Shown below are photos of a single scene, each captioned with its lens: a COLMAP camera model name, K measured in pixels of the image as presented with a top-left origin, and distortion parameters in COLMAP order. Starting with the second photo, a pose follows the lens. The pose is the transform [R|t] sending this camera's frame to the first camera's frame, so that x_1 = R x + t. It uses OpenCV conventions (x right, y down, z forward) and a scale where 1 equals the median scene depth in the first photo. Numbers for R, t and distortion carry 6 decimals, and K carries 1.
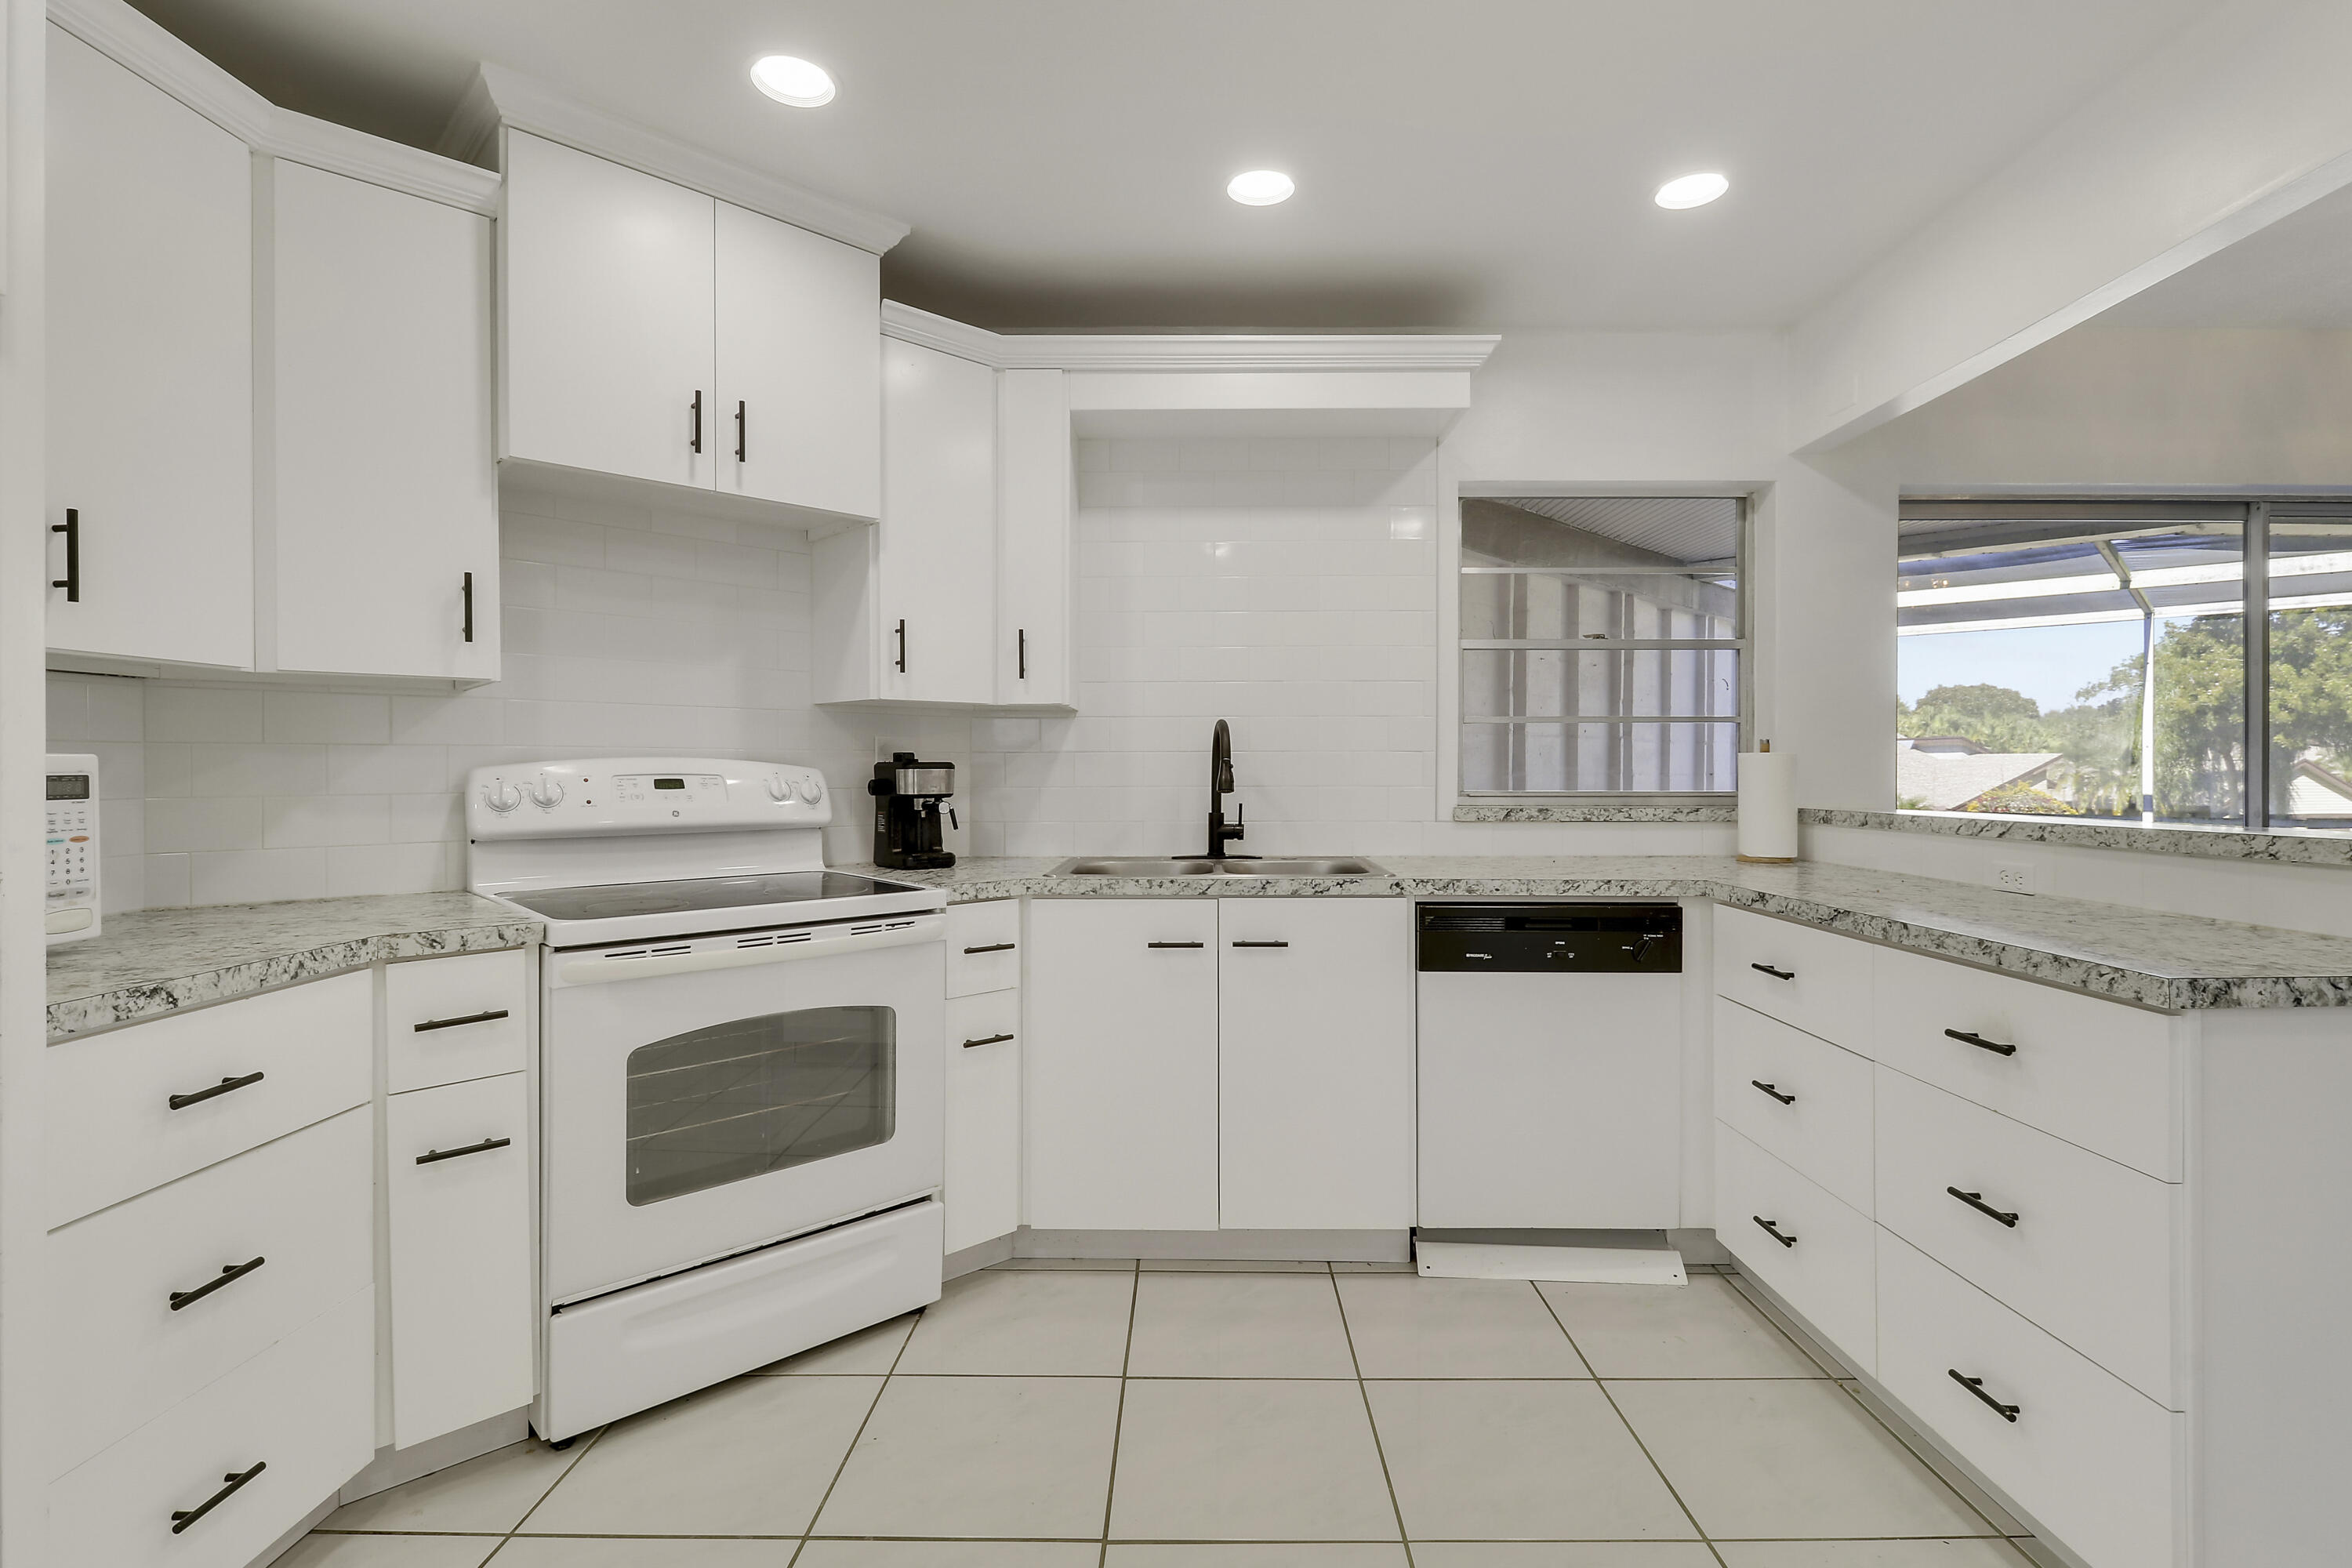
lens RADIAL K [[1121.6, 0, 1178.4], [0, 1121.6, 779.1], [0, 0, 1]] dist [0.003832, -0.004993]
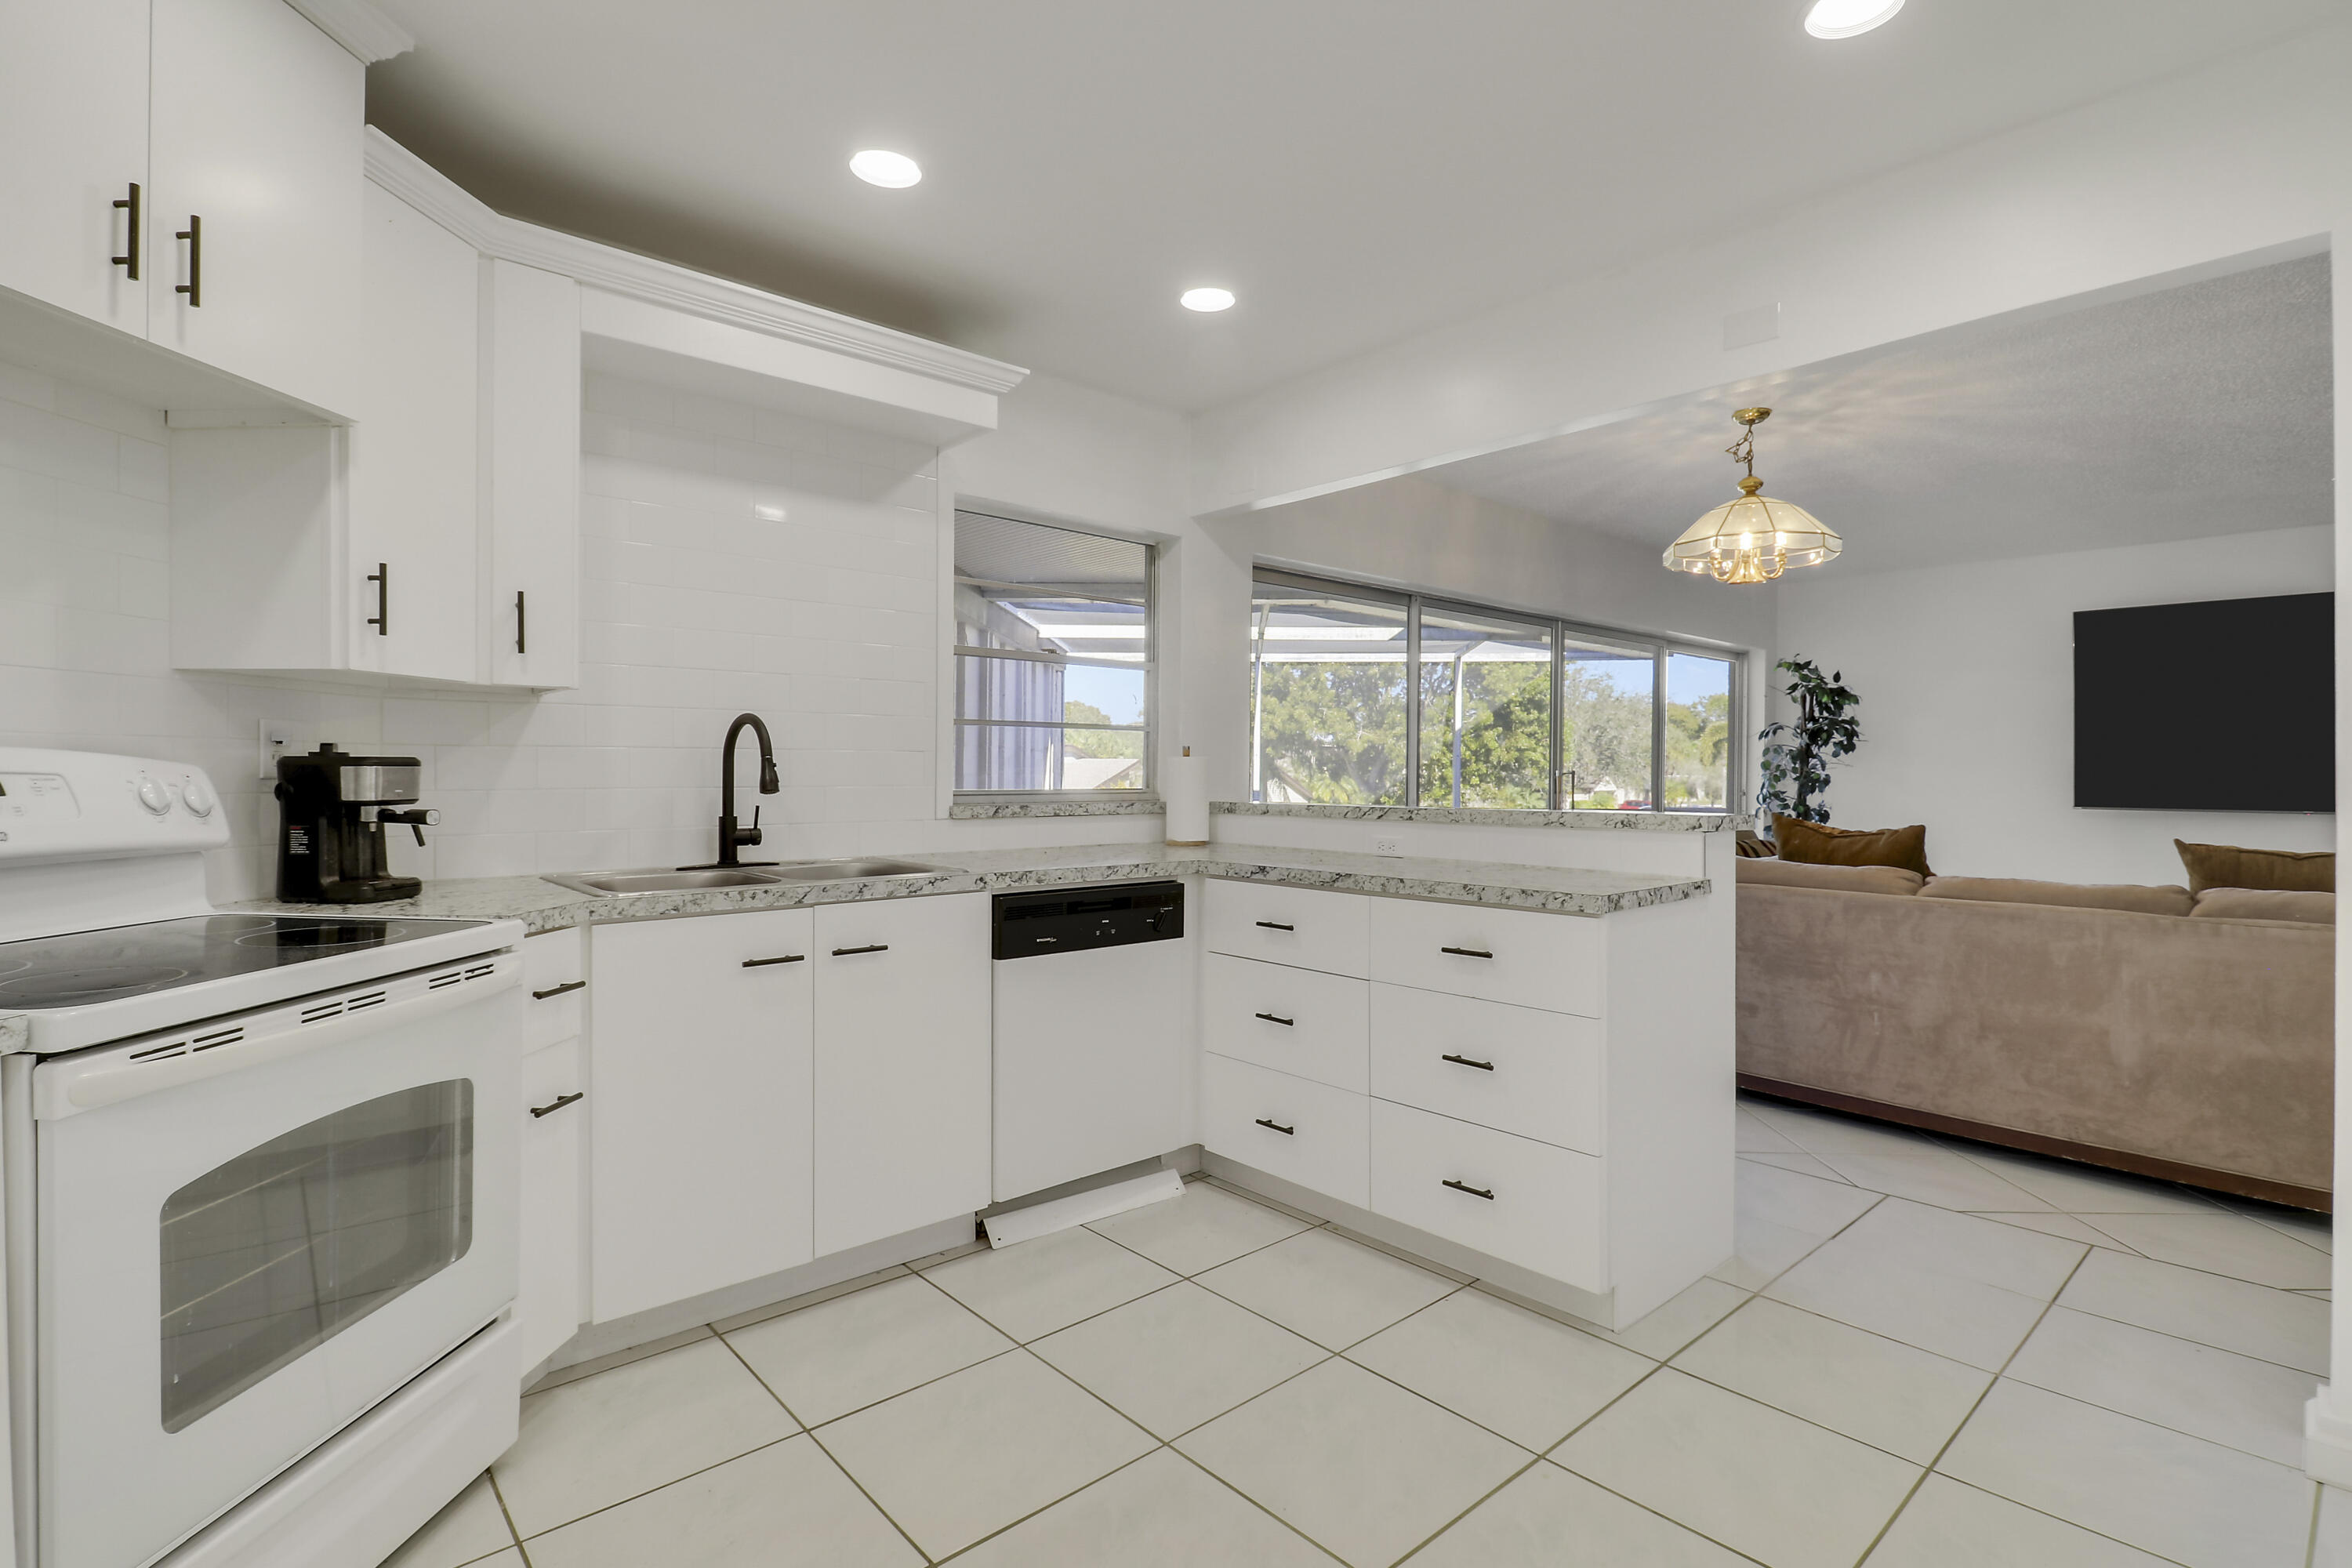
lens RADIAL K [[1121.6, 0, 1234.1], [0, 1121.6, 785.6], [0, 0, 1]] dist [0.003832, -0.004993]
pose [[0.730390, -0.005953, 0.683005, -0.343619], [0.002375, 0.999978, 0.006176, 0.000586], [-0.683026, -0.002889, 0.730388, 0.076652]]
